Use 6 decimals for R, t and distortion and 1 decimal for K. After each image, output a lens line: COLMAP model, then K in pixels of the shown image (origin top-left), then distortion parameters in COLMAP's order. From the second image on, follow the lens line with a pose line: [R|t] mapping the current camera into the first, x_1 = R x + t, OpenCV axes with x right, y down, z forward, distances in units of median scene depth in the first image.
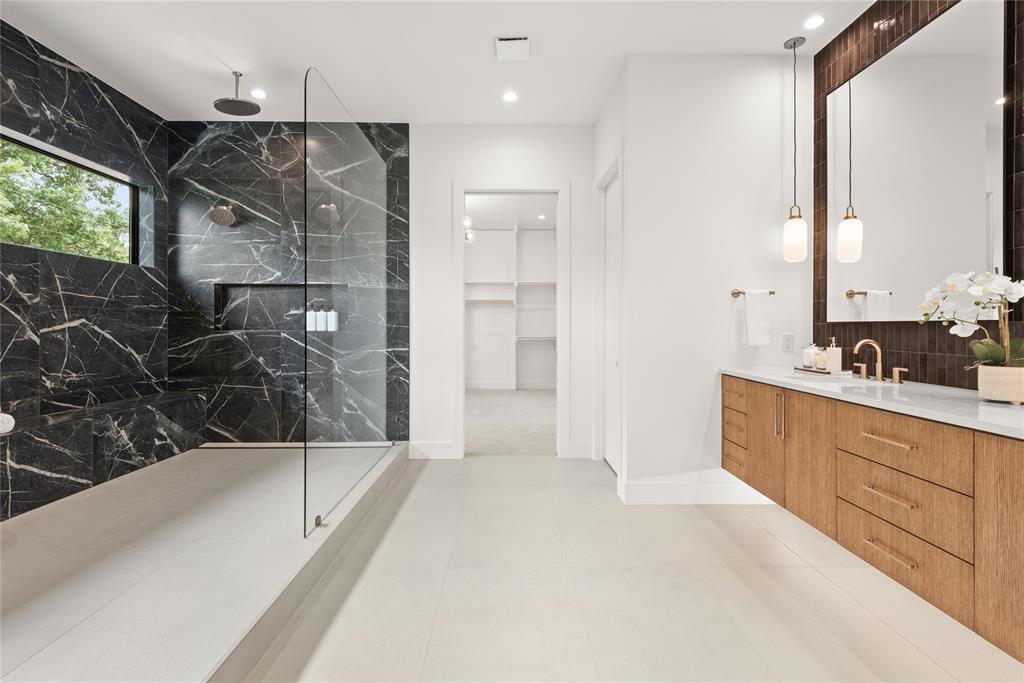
lens RADIAL K [[470.5, 0, 511.0], [0, 470.5, 332.6], [0, 0, 1]] dist [-0.003095, -0.000810]
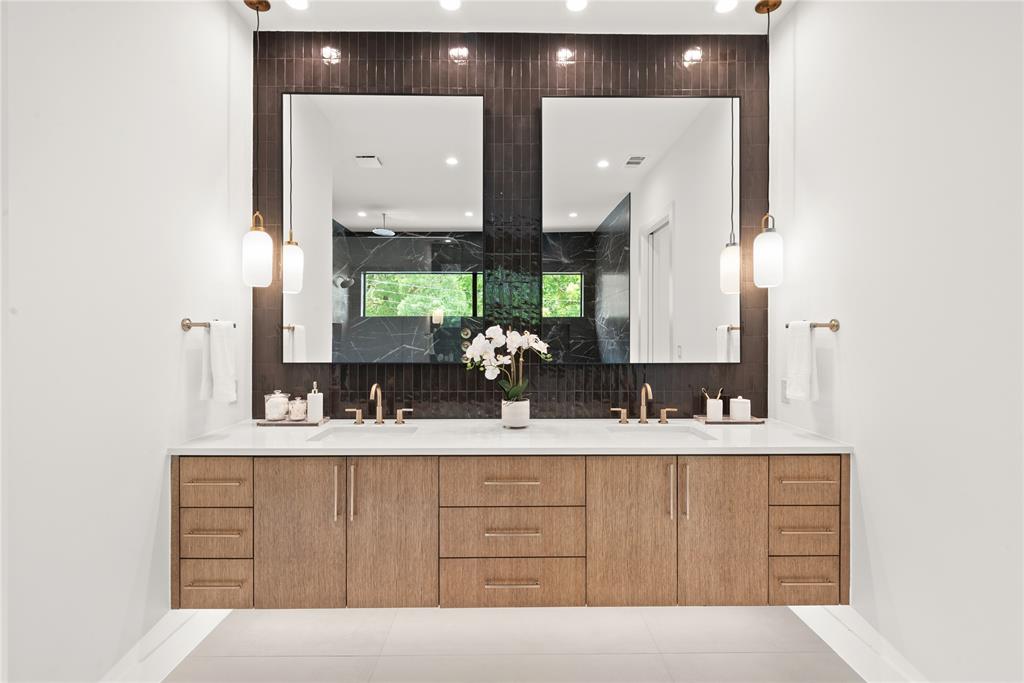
lens RADIAL K [[470.5, 0, 511.1], [0, 470.5, 336.4], [0, 0, 1]] dist [-0.003095, -0.000810]
pose [[0.004423, -0.004761, 0.999979, -0.245614], [0.014623, 0.999882, 0.004696, -0.098236], [-0.999883, 0.014602, 0.004492, 0.857460]]
